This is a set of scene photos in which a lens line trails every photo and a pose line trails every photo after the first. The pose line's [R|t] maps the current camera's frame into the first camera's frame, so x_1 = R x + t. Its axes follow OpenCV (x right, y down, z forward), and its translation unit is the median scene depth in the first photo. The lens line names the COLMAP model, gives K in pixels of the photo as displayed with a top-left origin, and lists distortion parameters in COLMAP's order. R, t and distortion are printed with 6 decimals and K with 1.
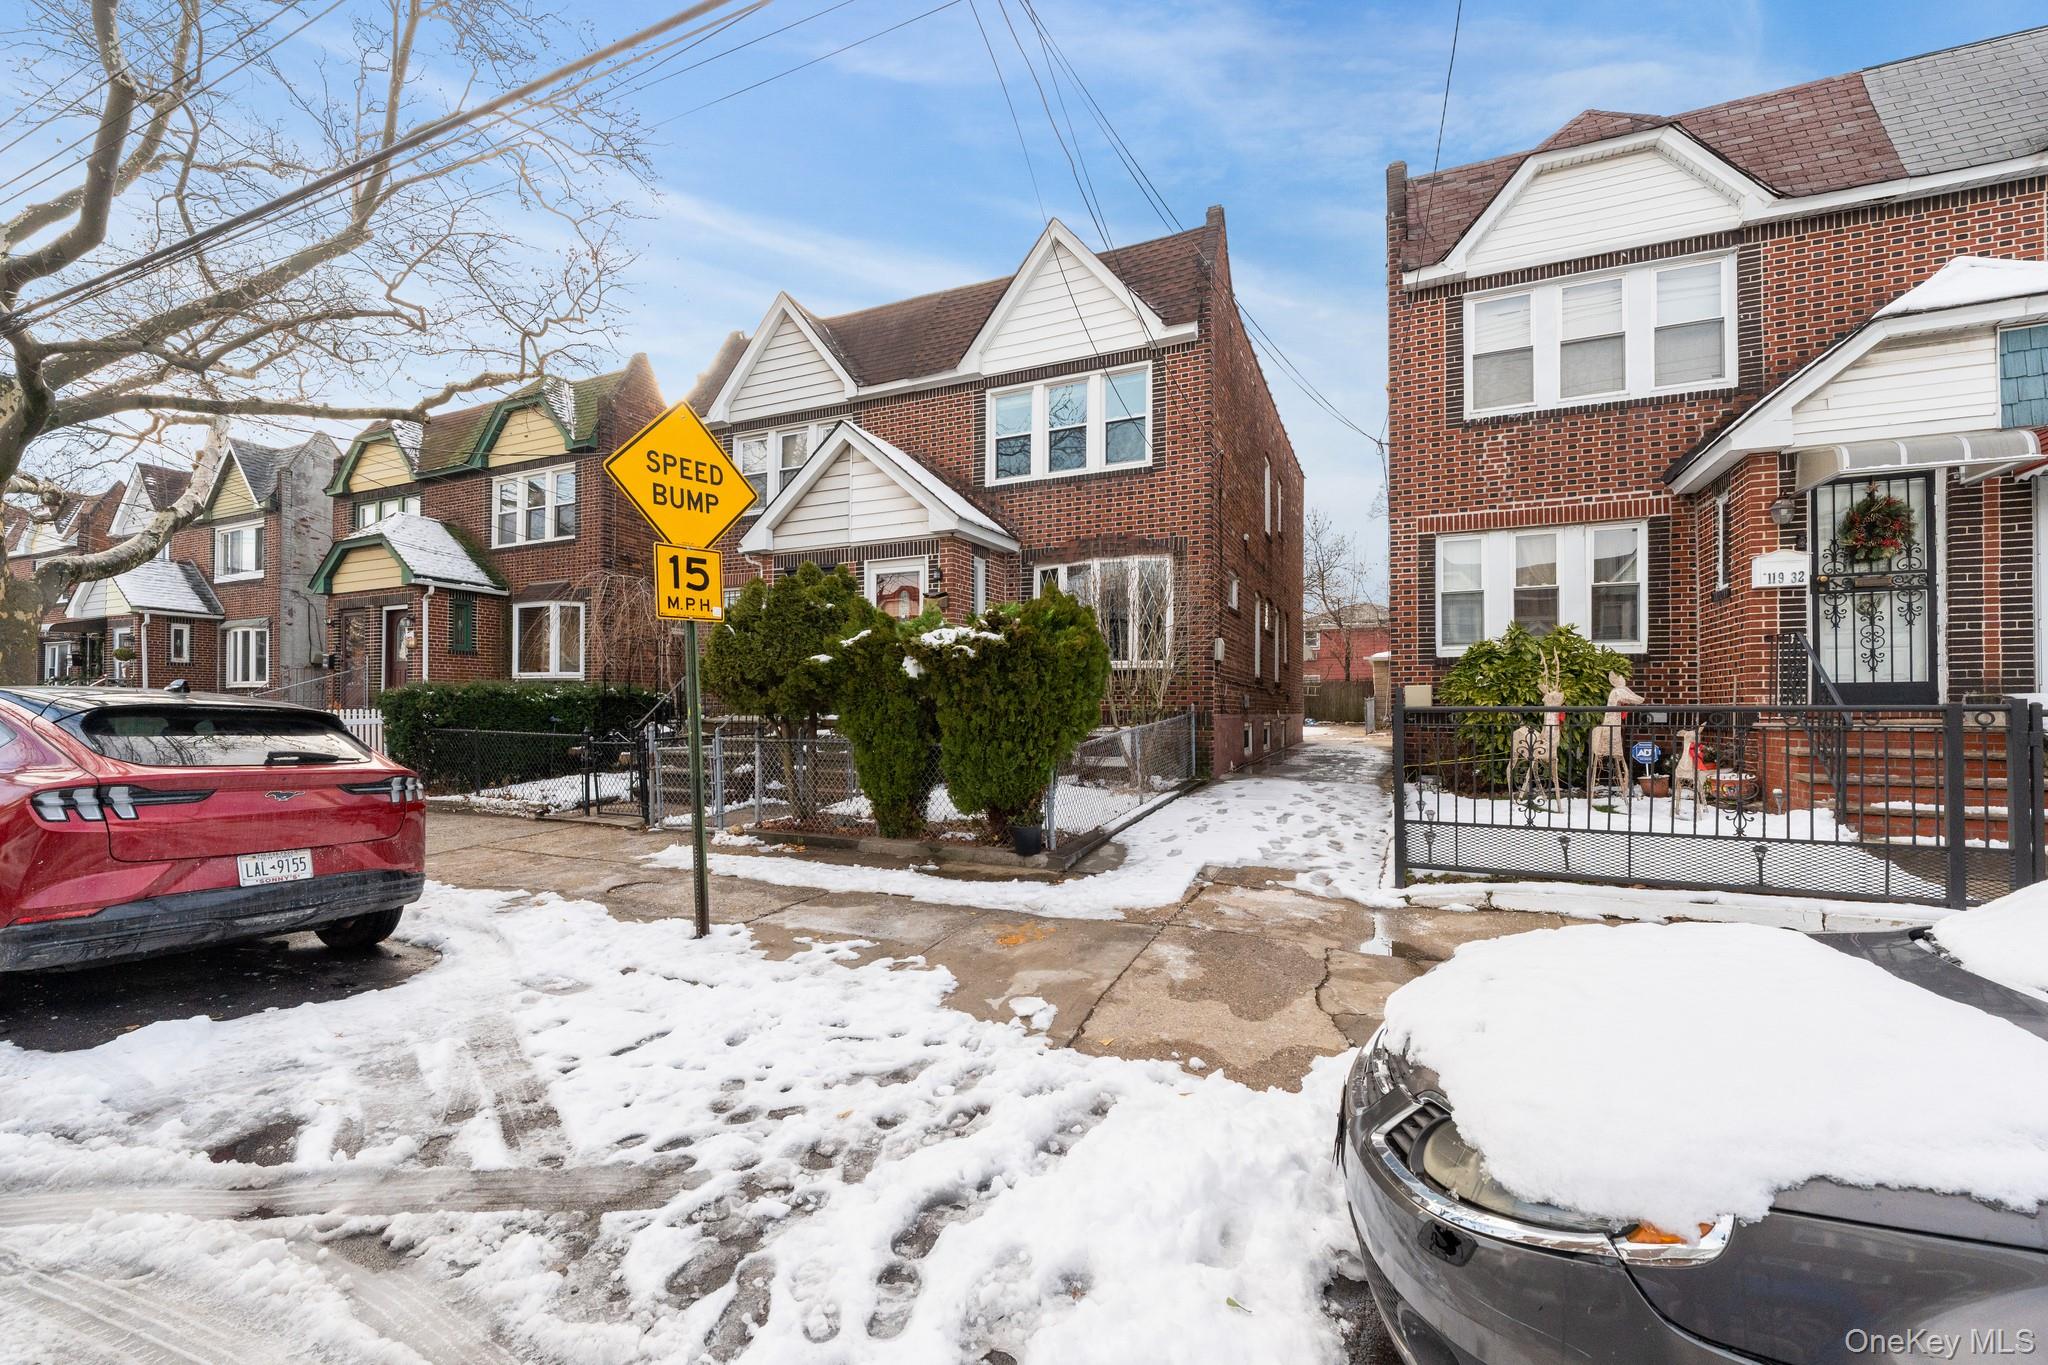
lens RADIAL K [[832.3, 0, 1029.2], [0, 832.3, 696.1], [0, 0, 1]] dist [-0.000918, -0.000846]
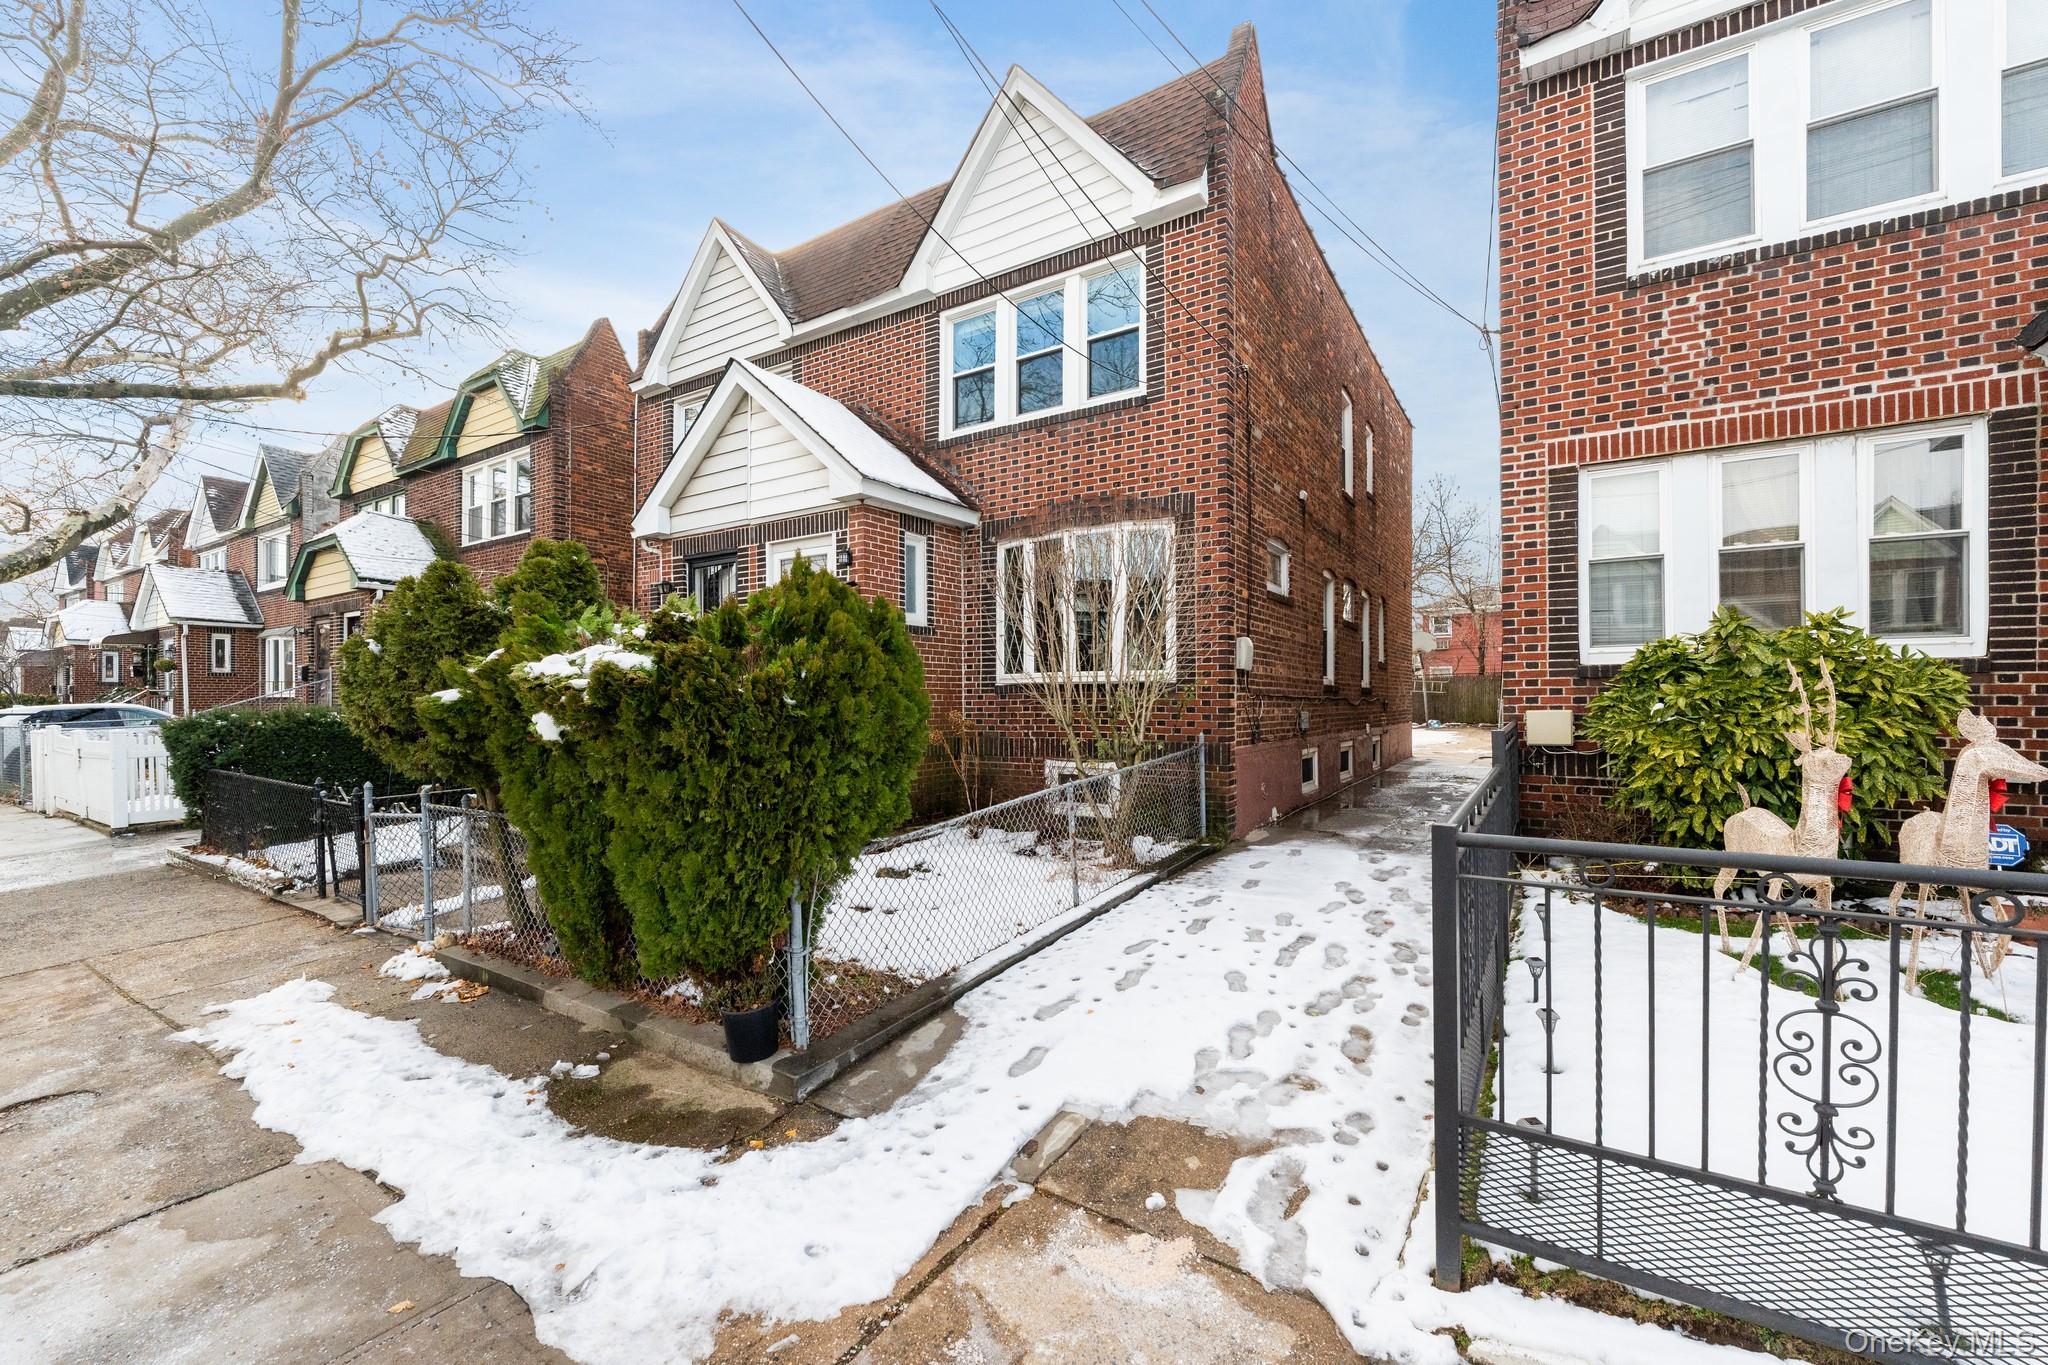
lens RADIAL K [[832.3, 0, 1031.2], [0, 832.3, 692.1], [0, 0, 1]] dist [-0.000918, -0.000846]
pose [[0.989412, -0.006761, -0.144976, 0.152159], [0.007771, 0.999949, 0.006404, -0.029518], [0.144926, -0.007463, 0.989414, 0.285826]]
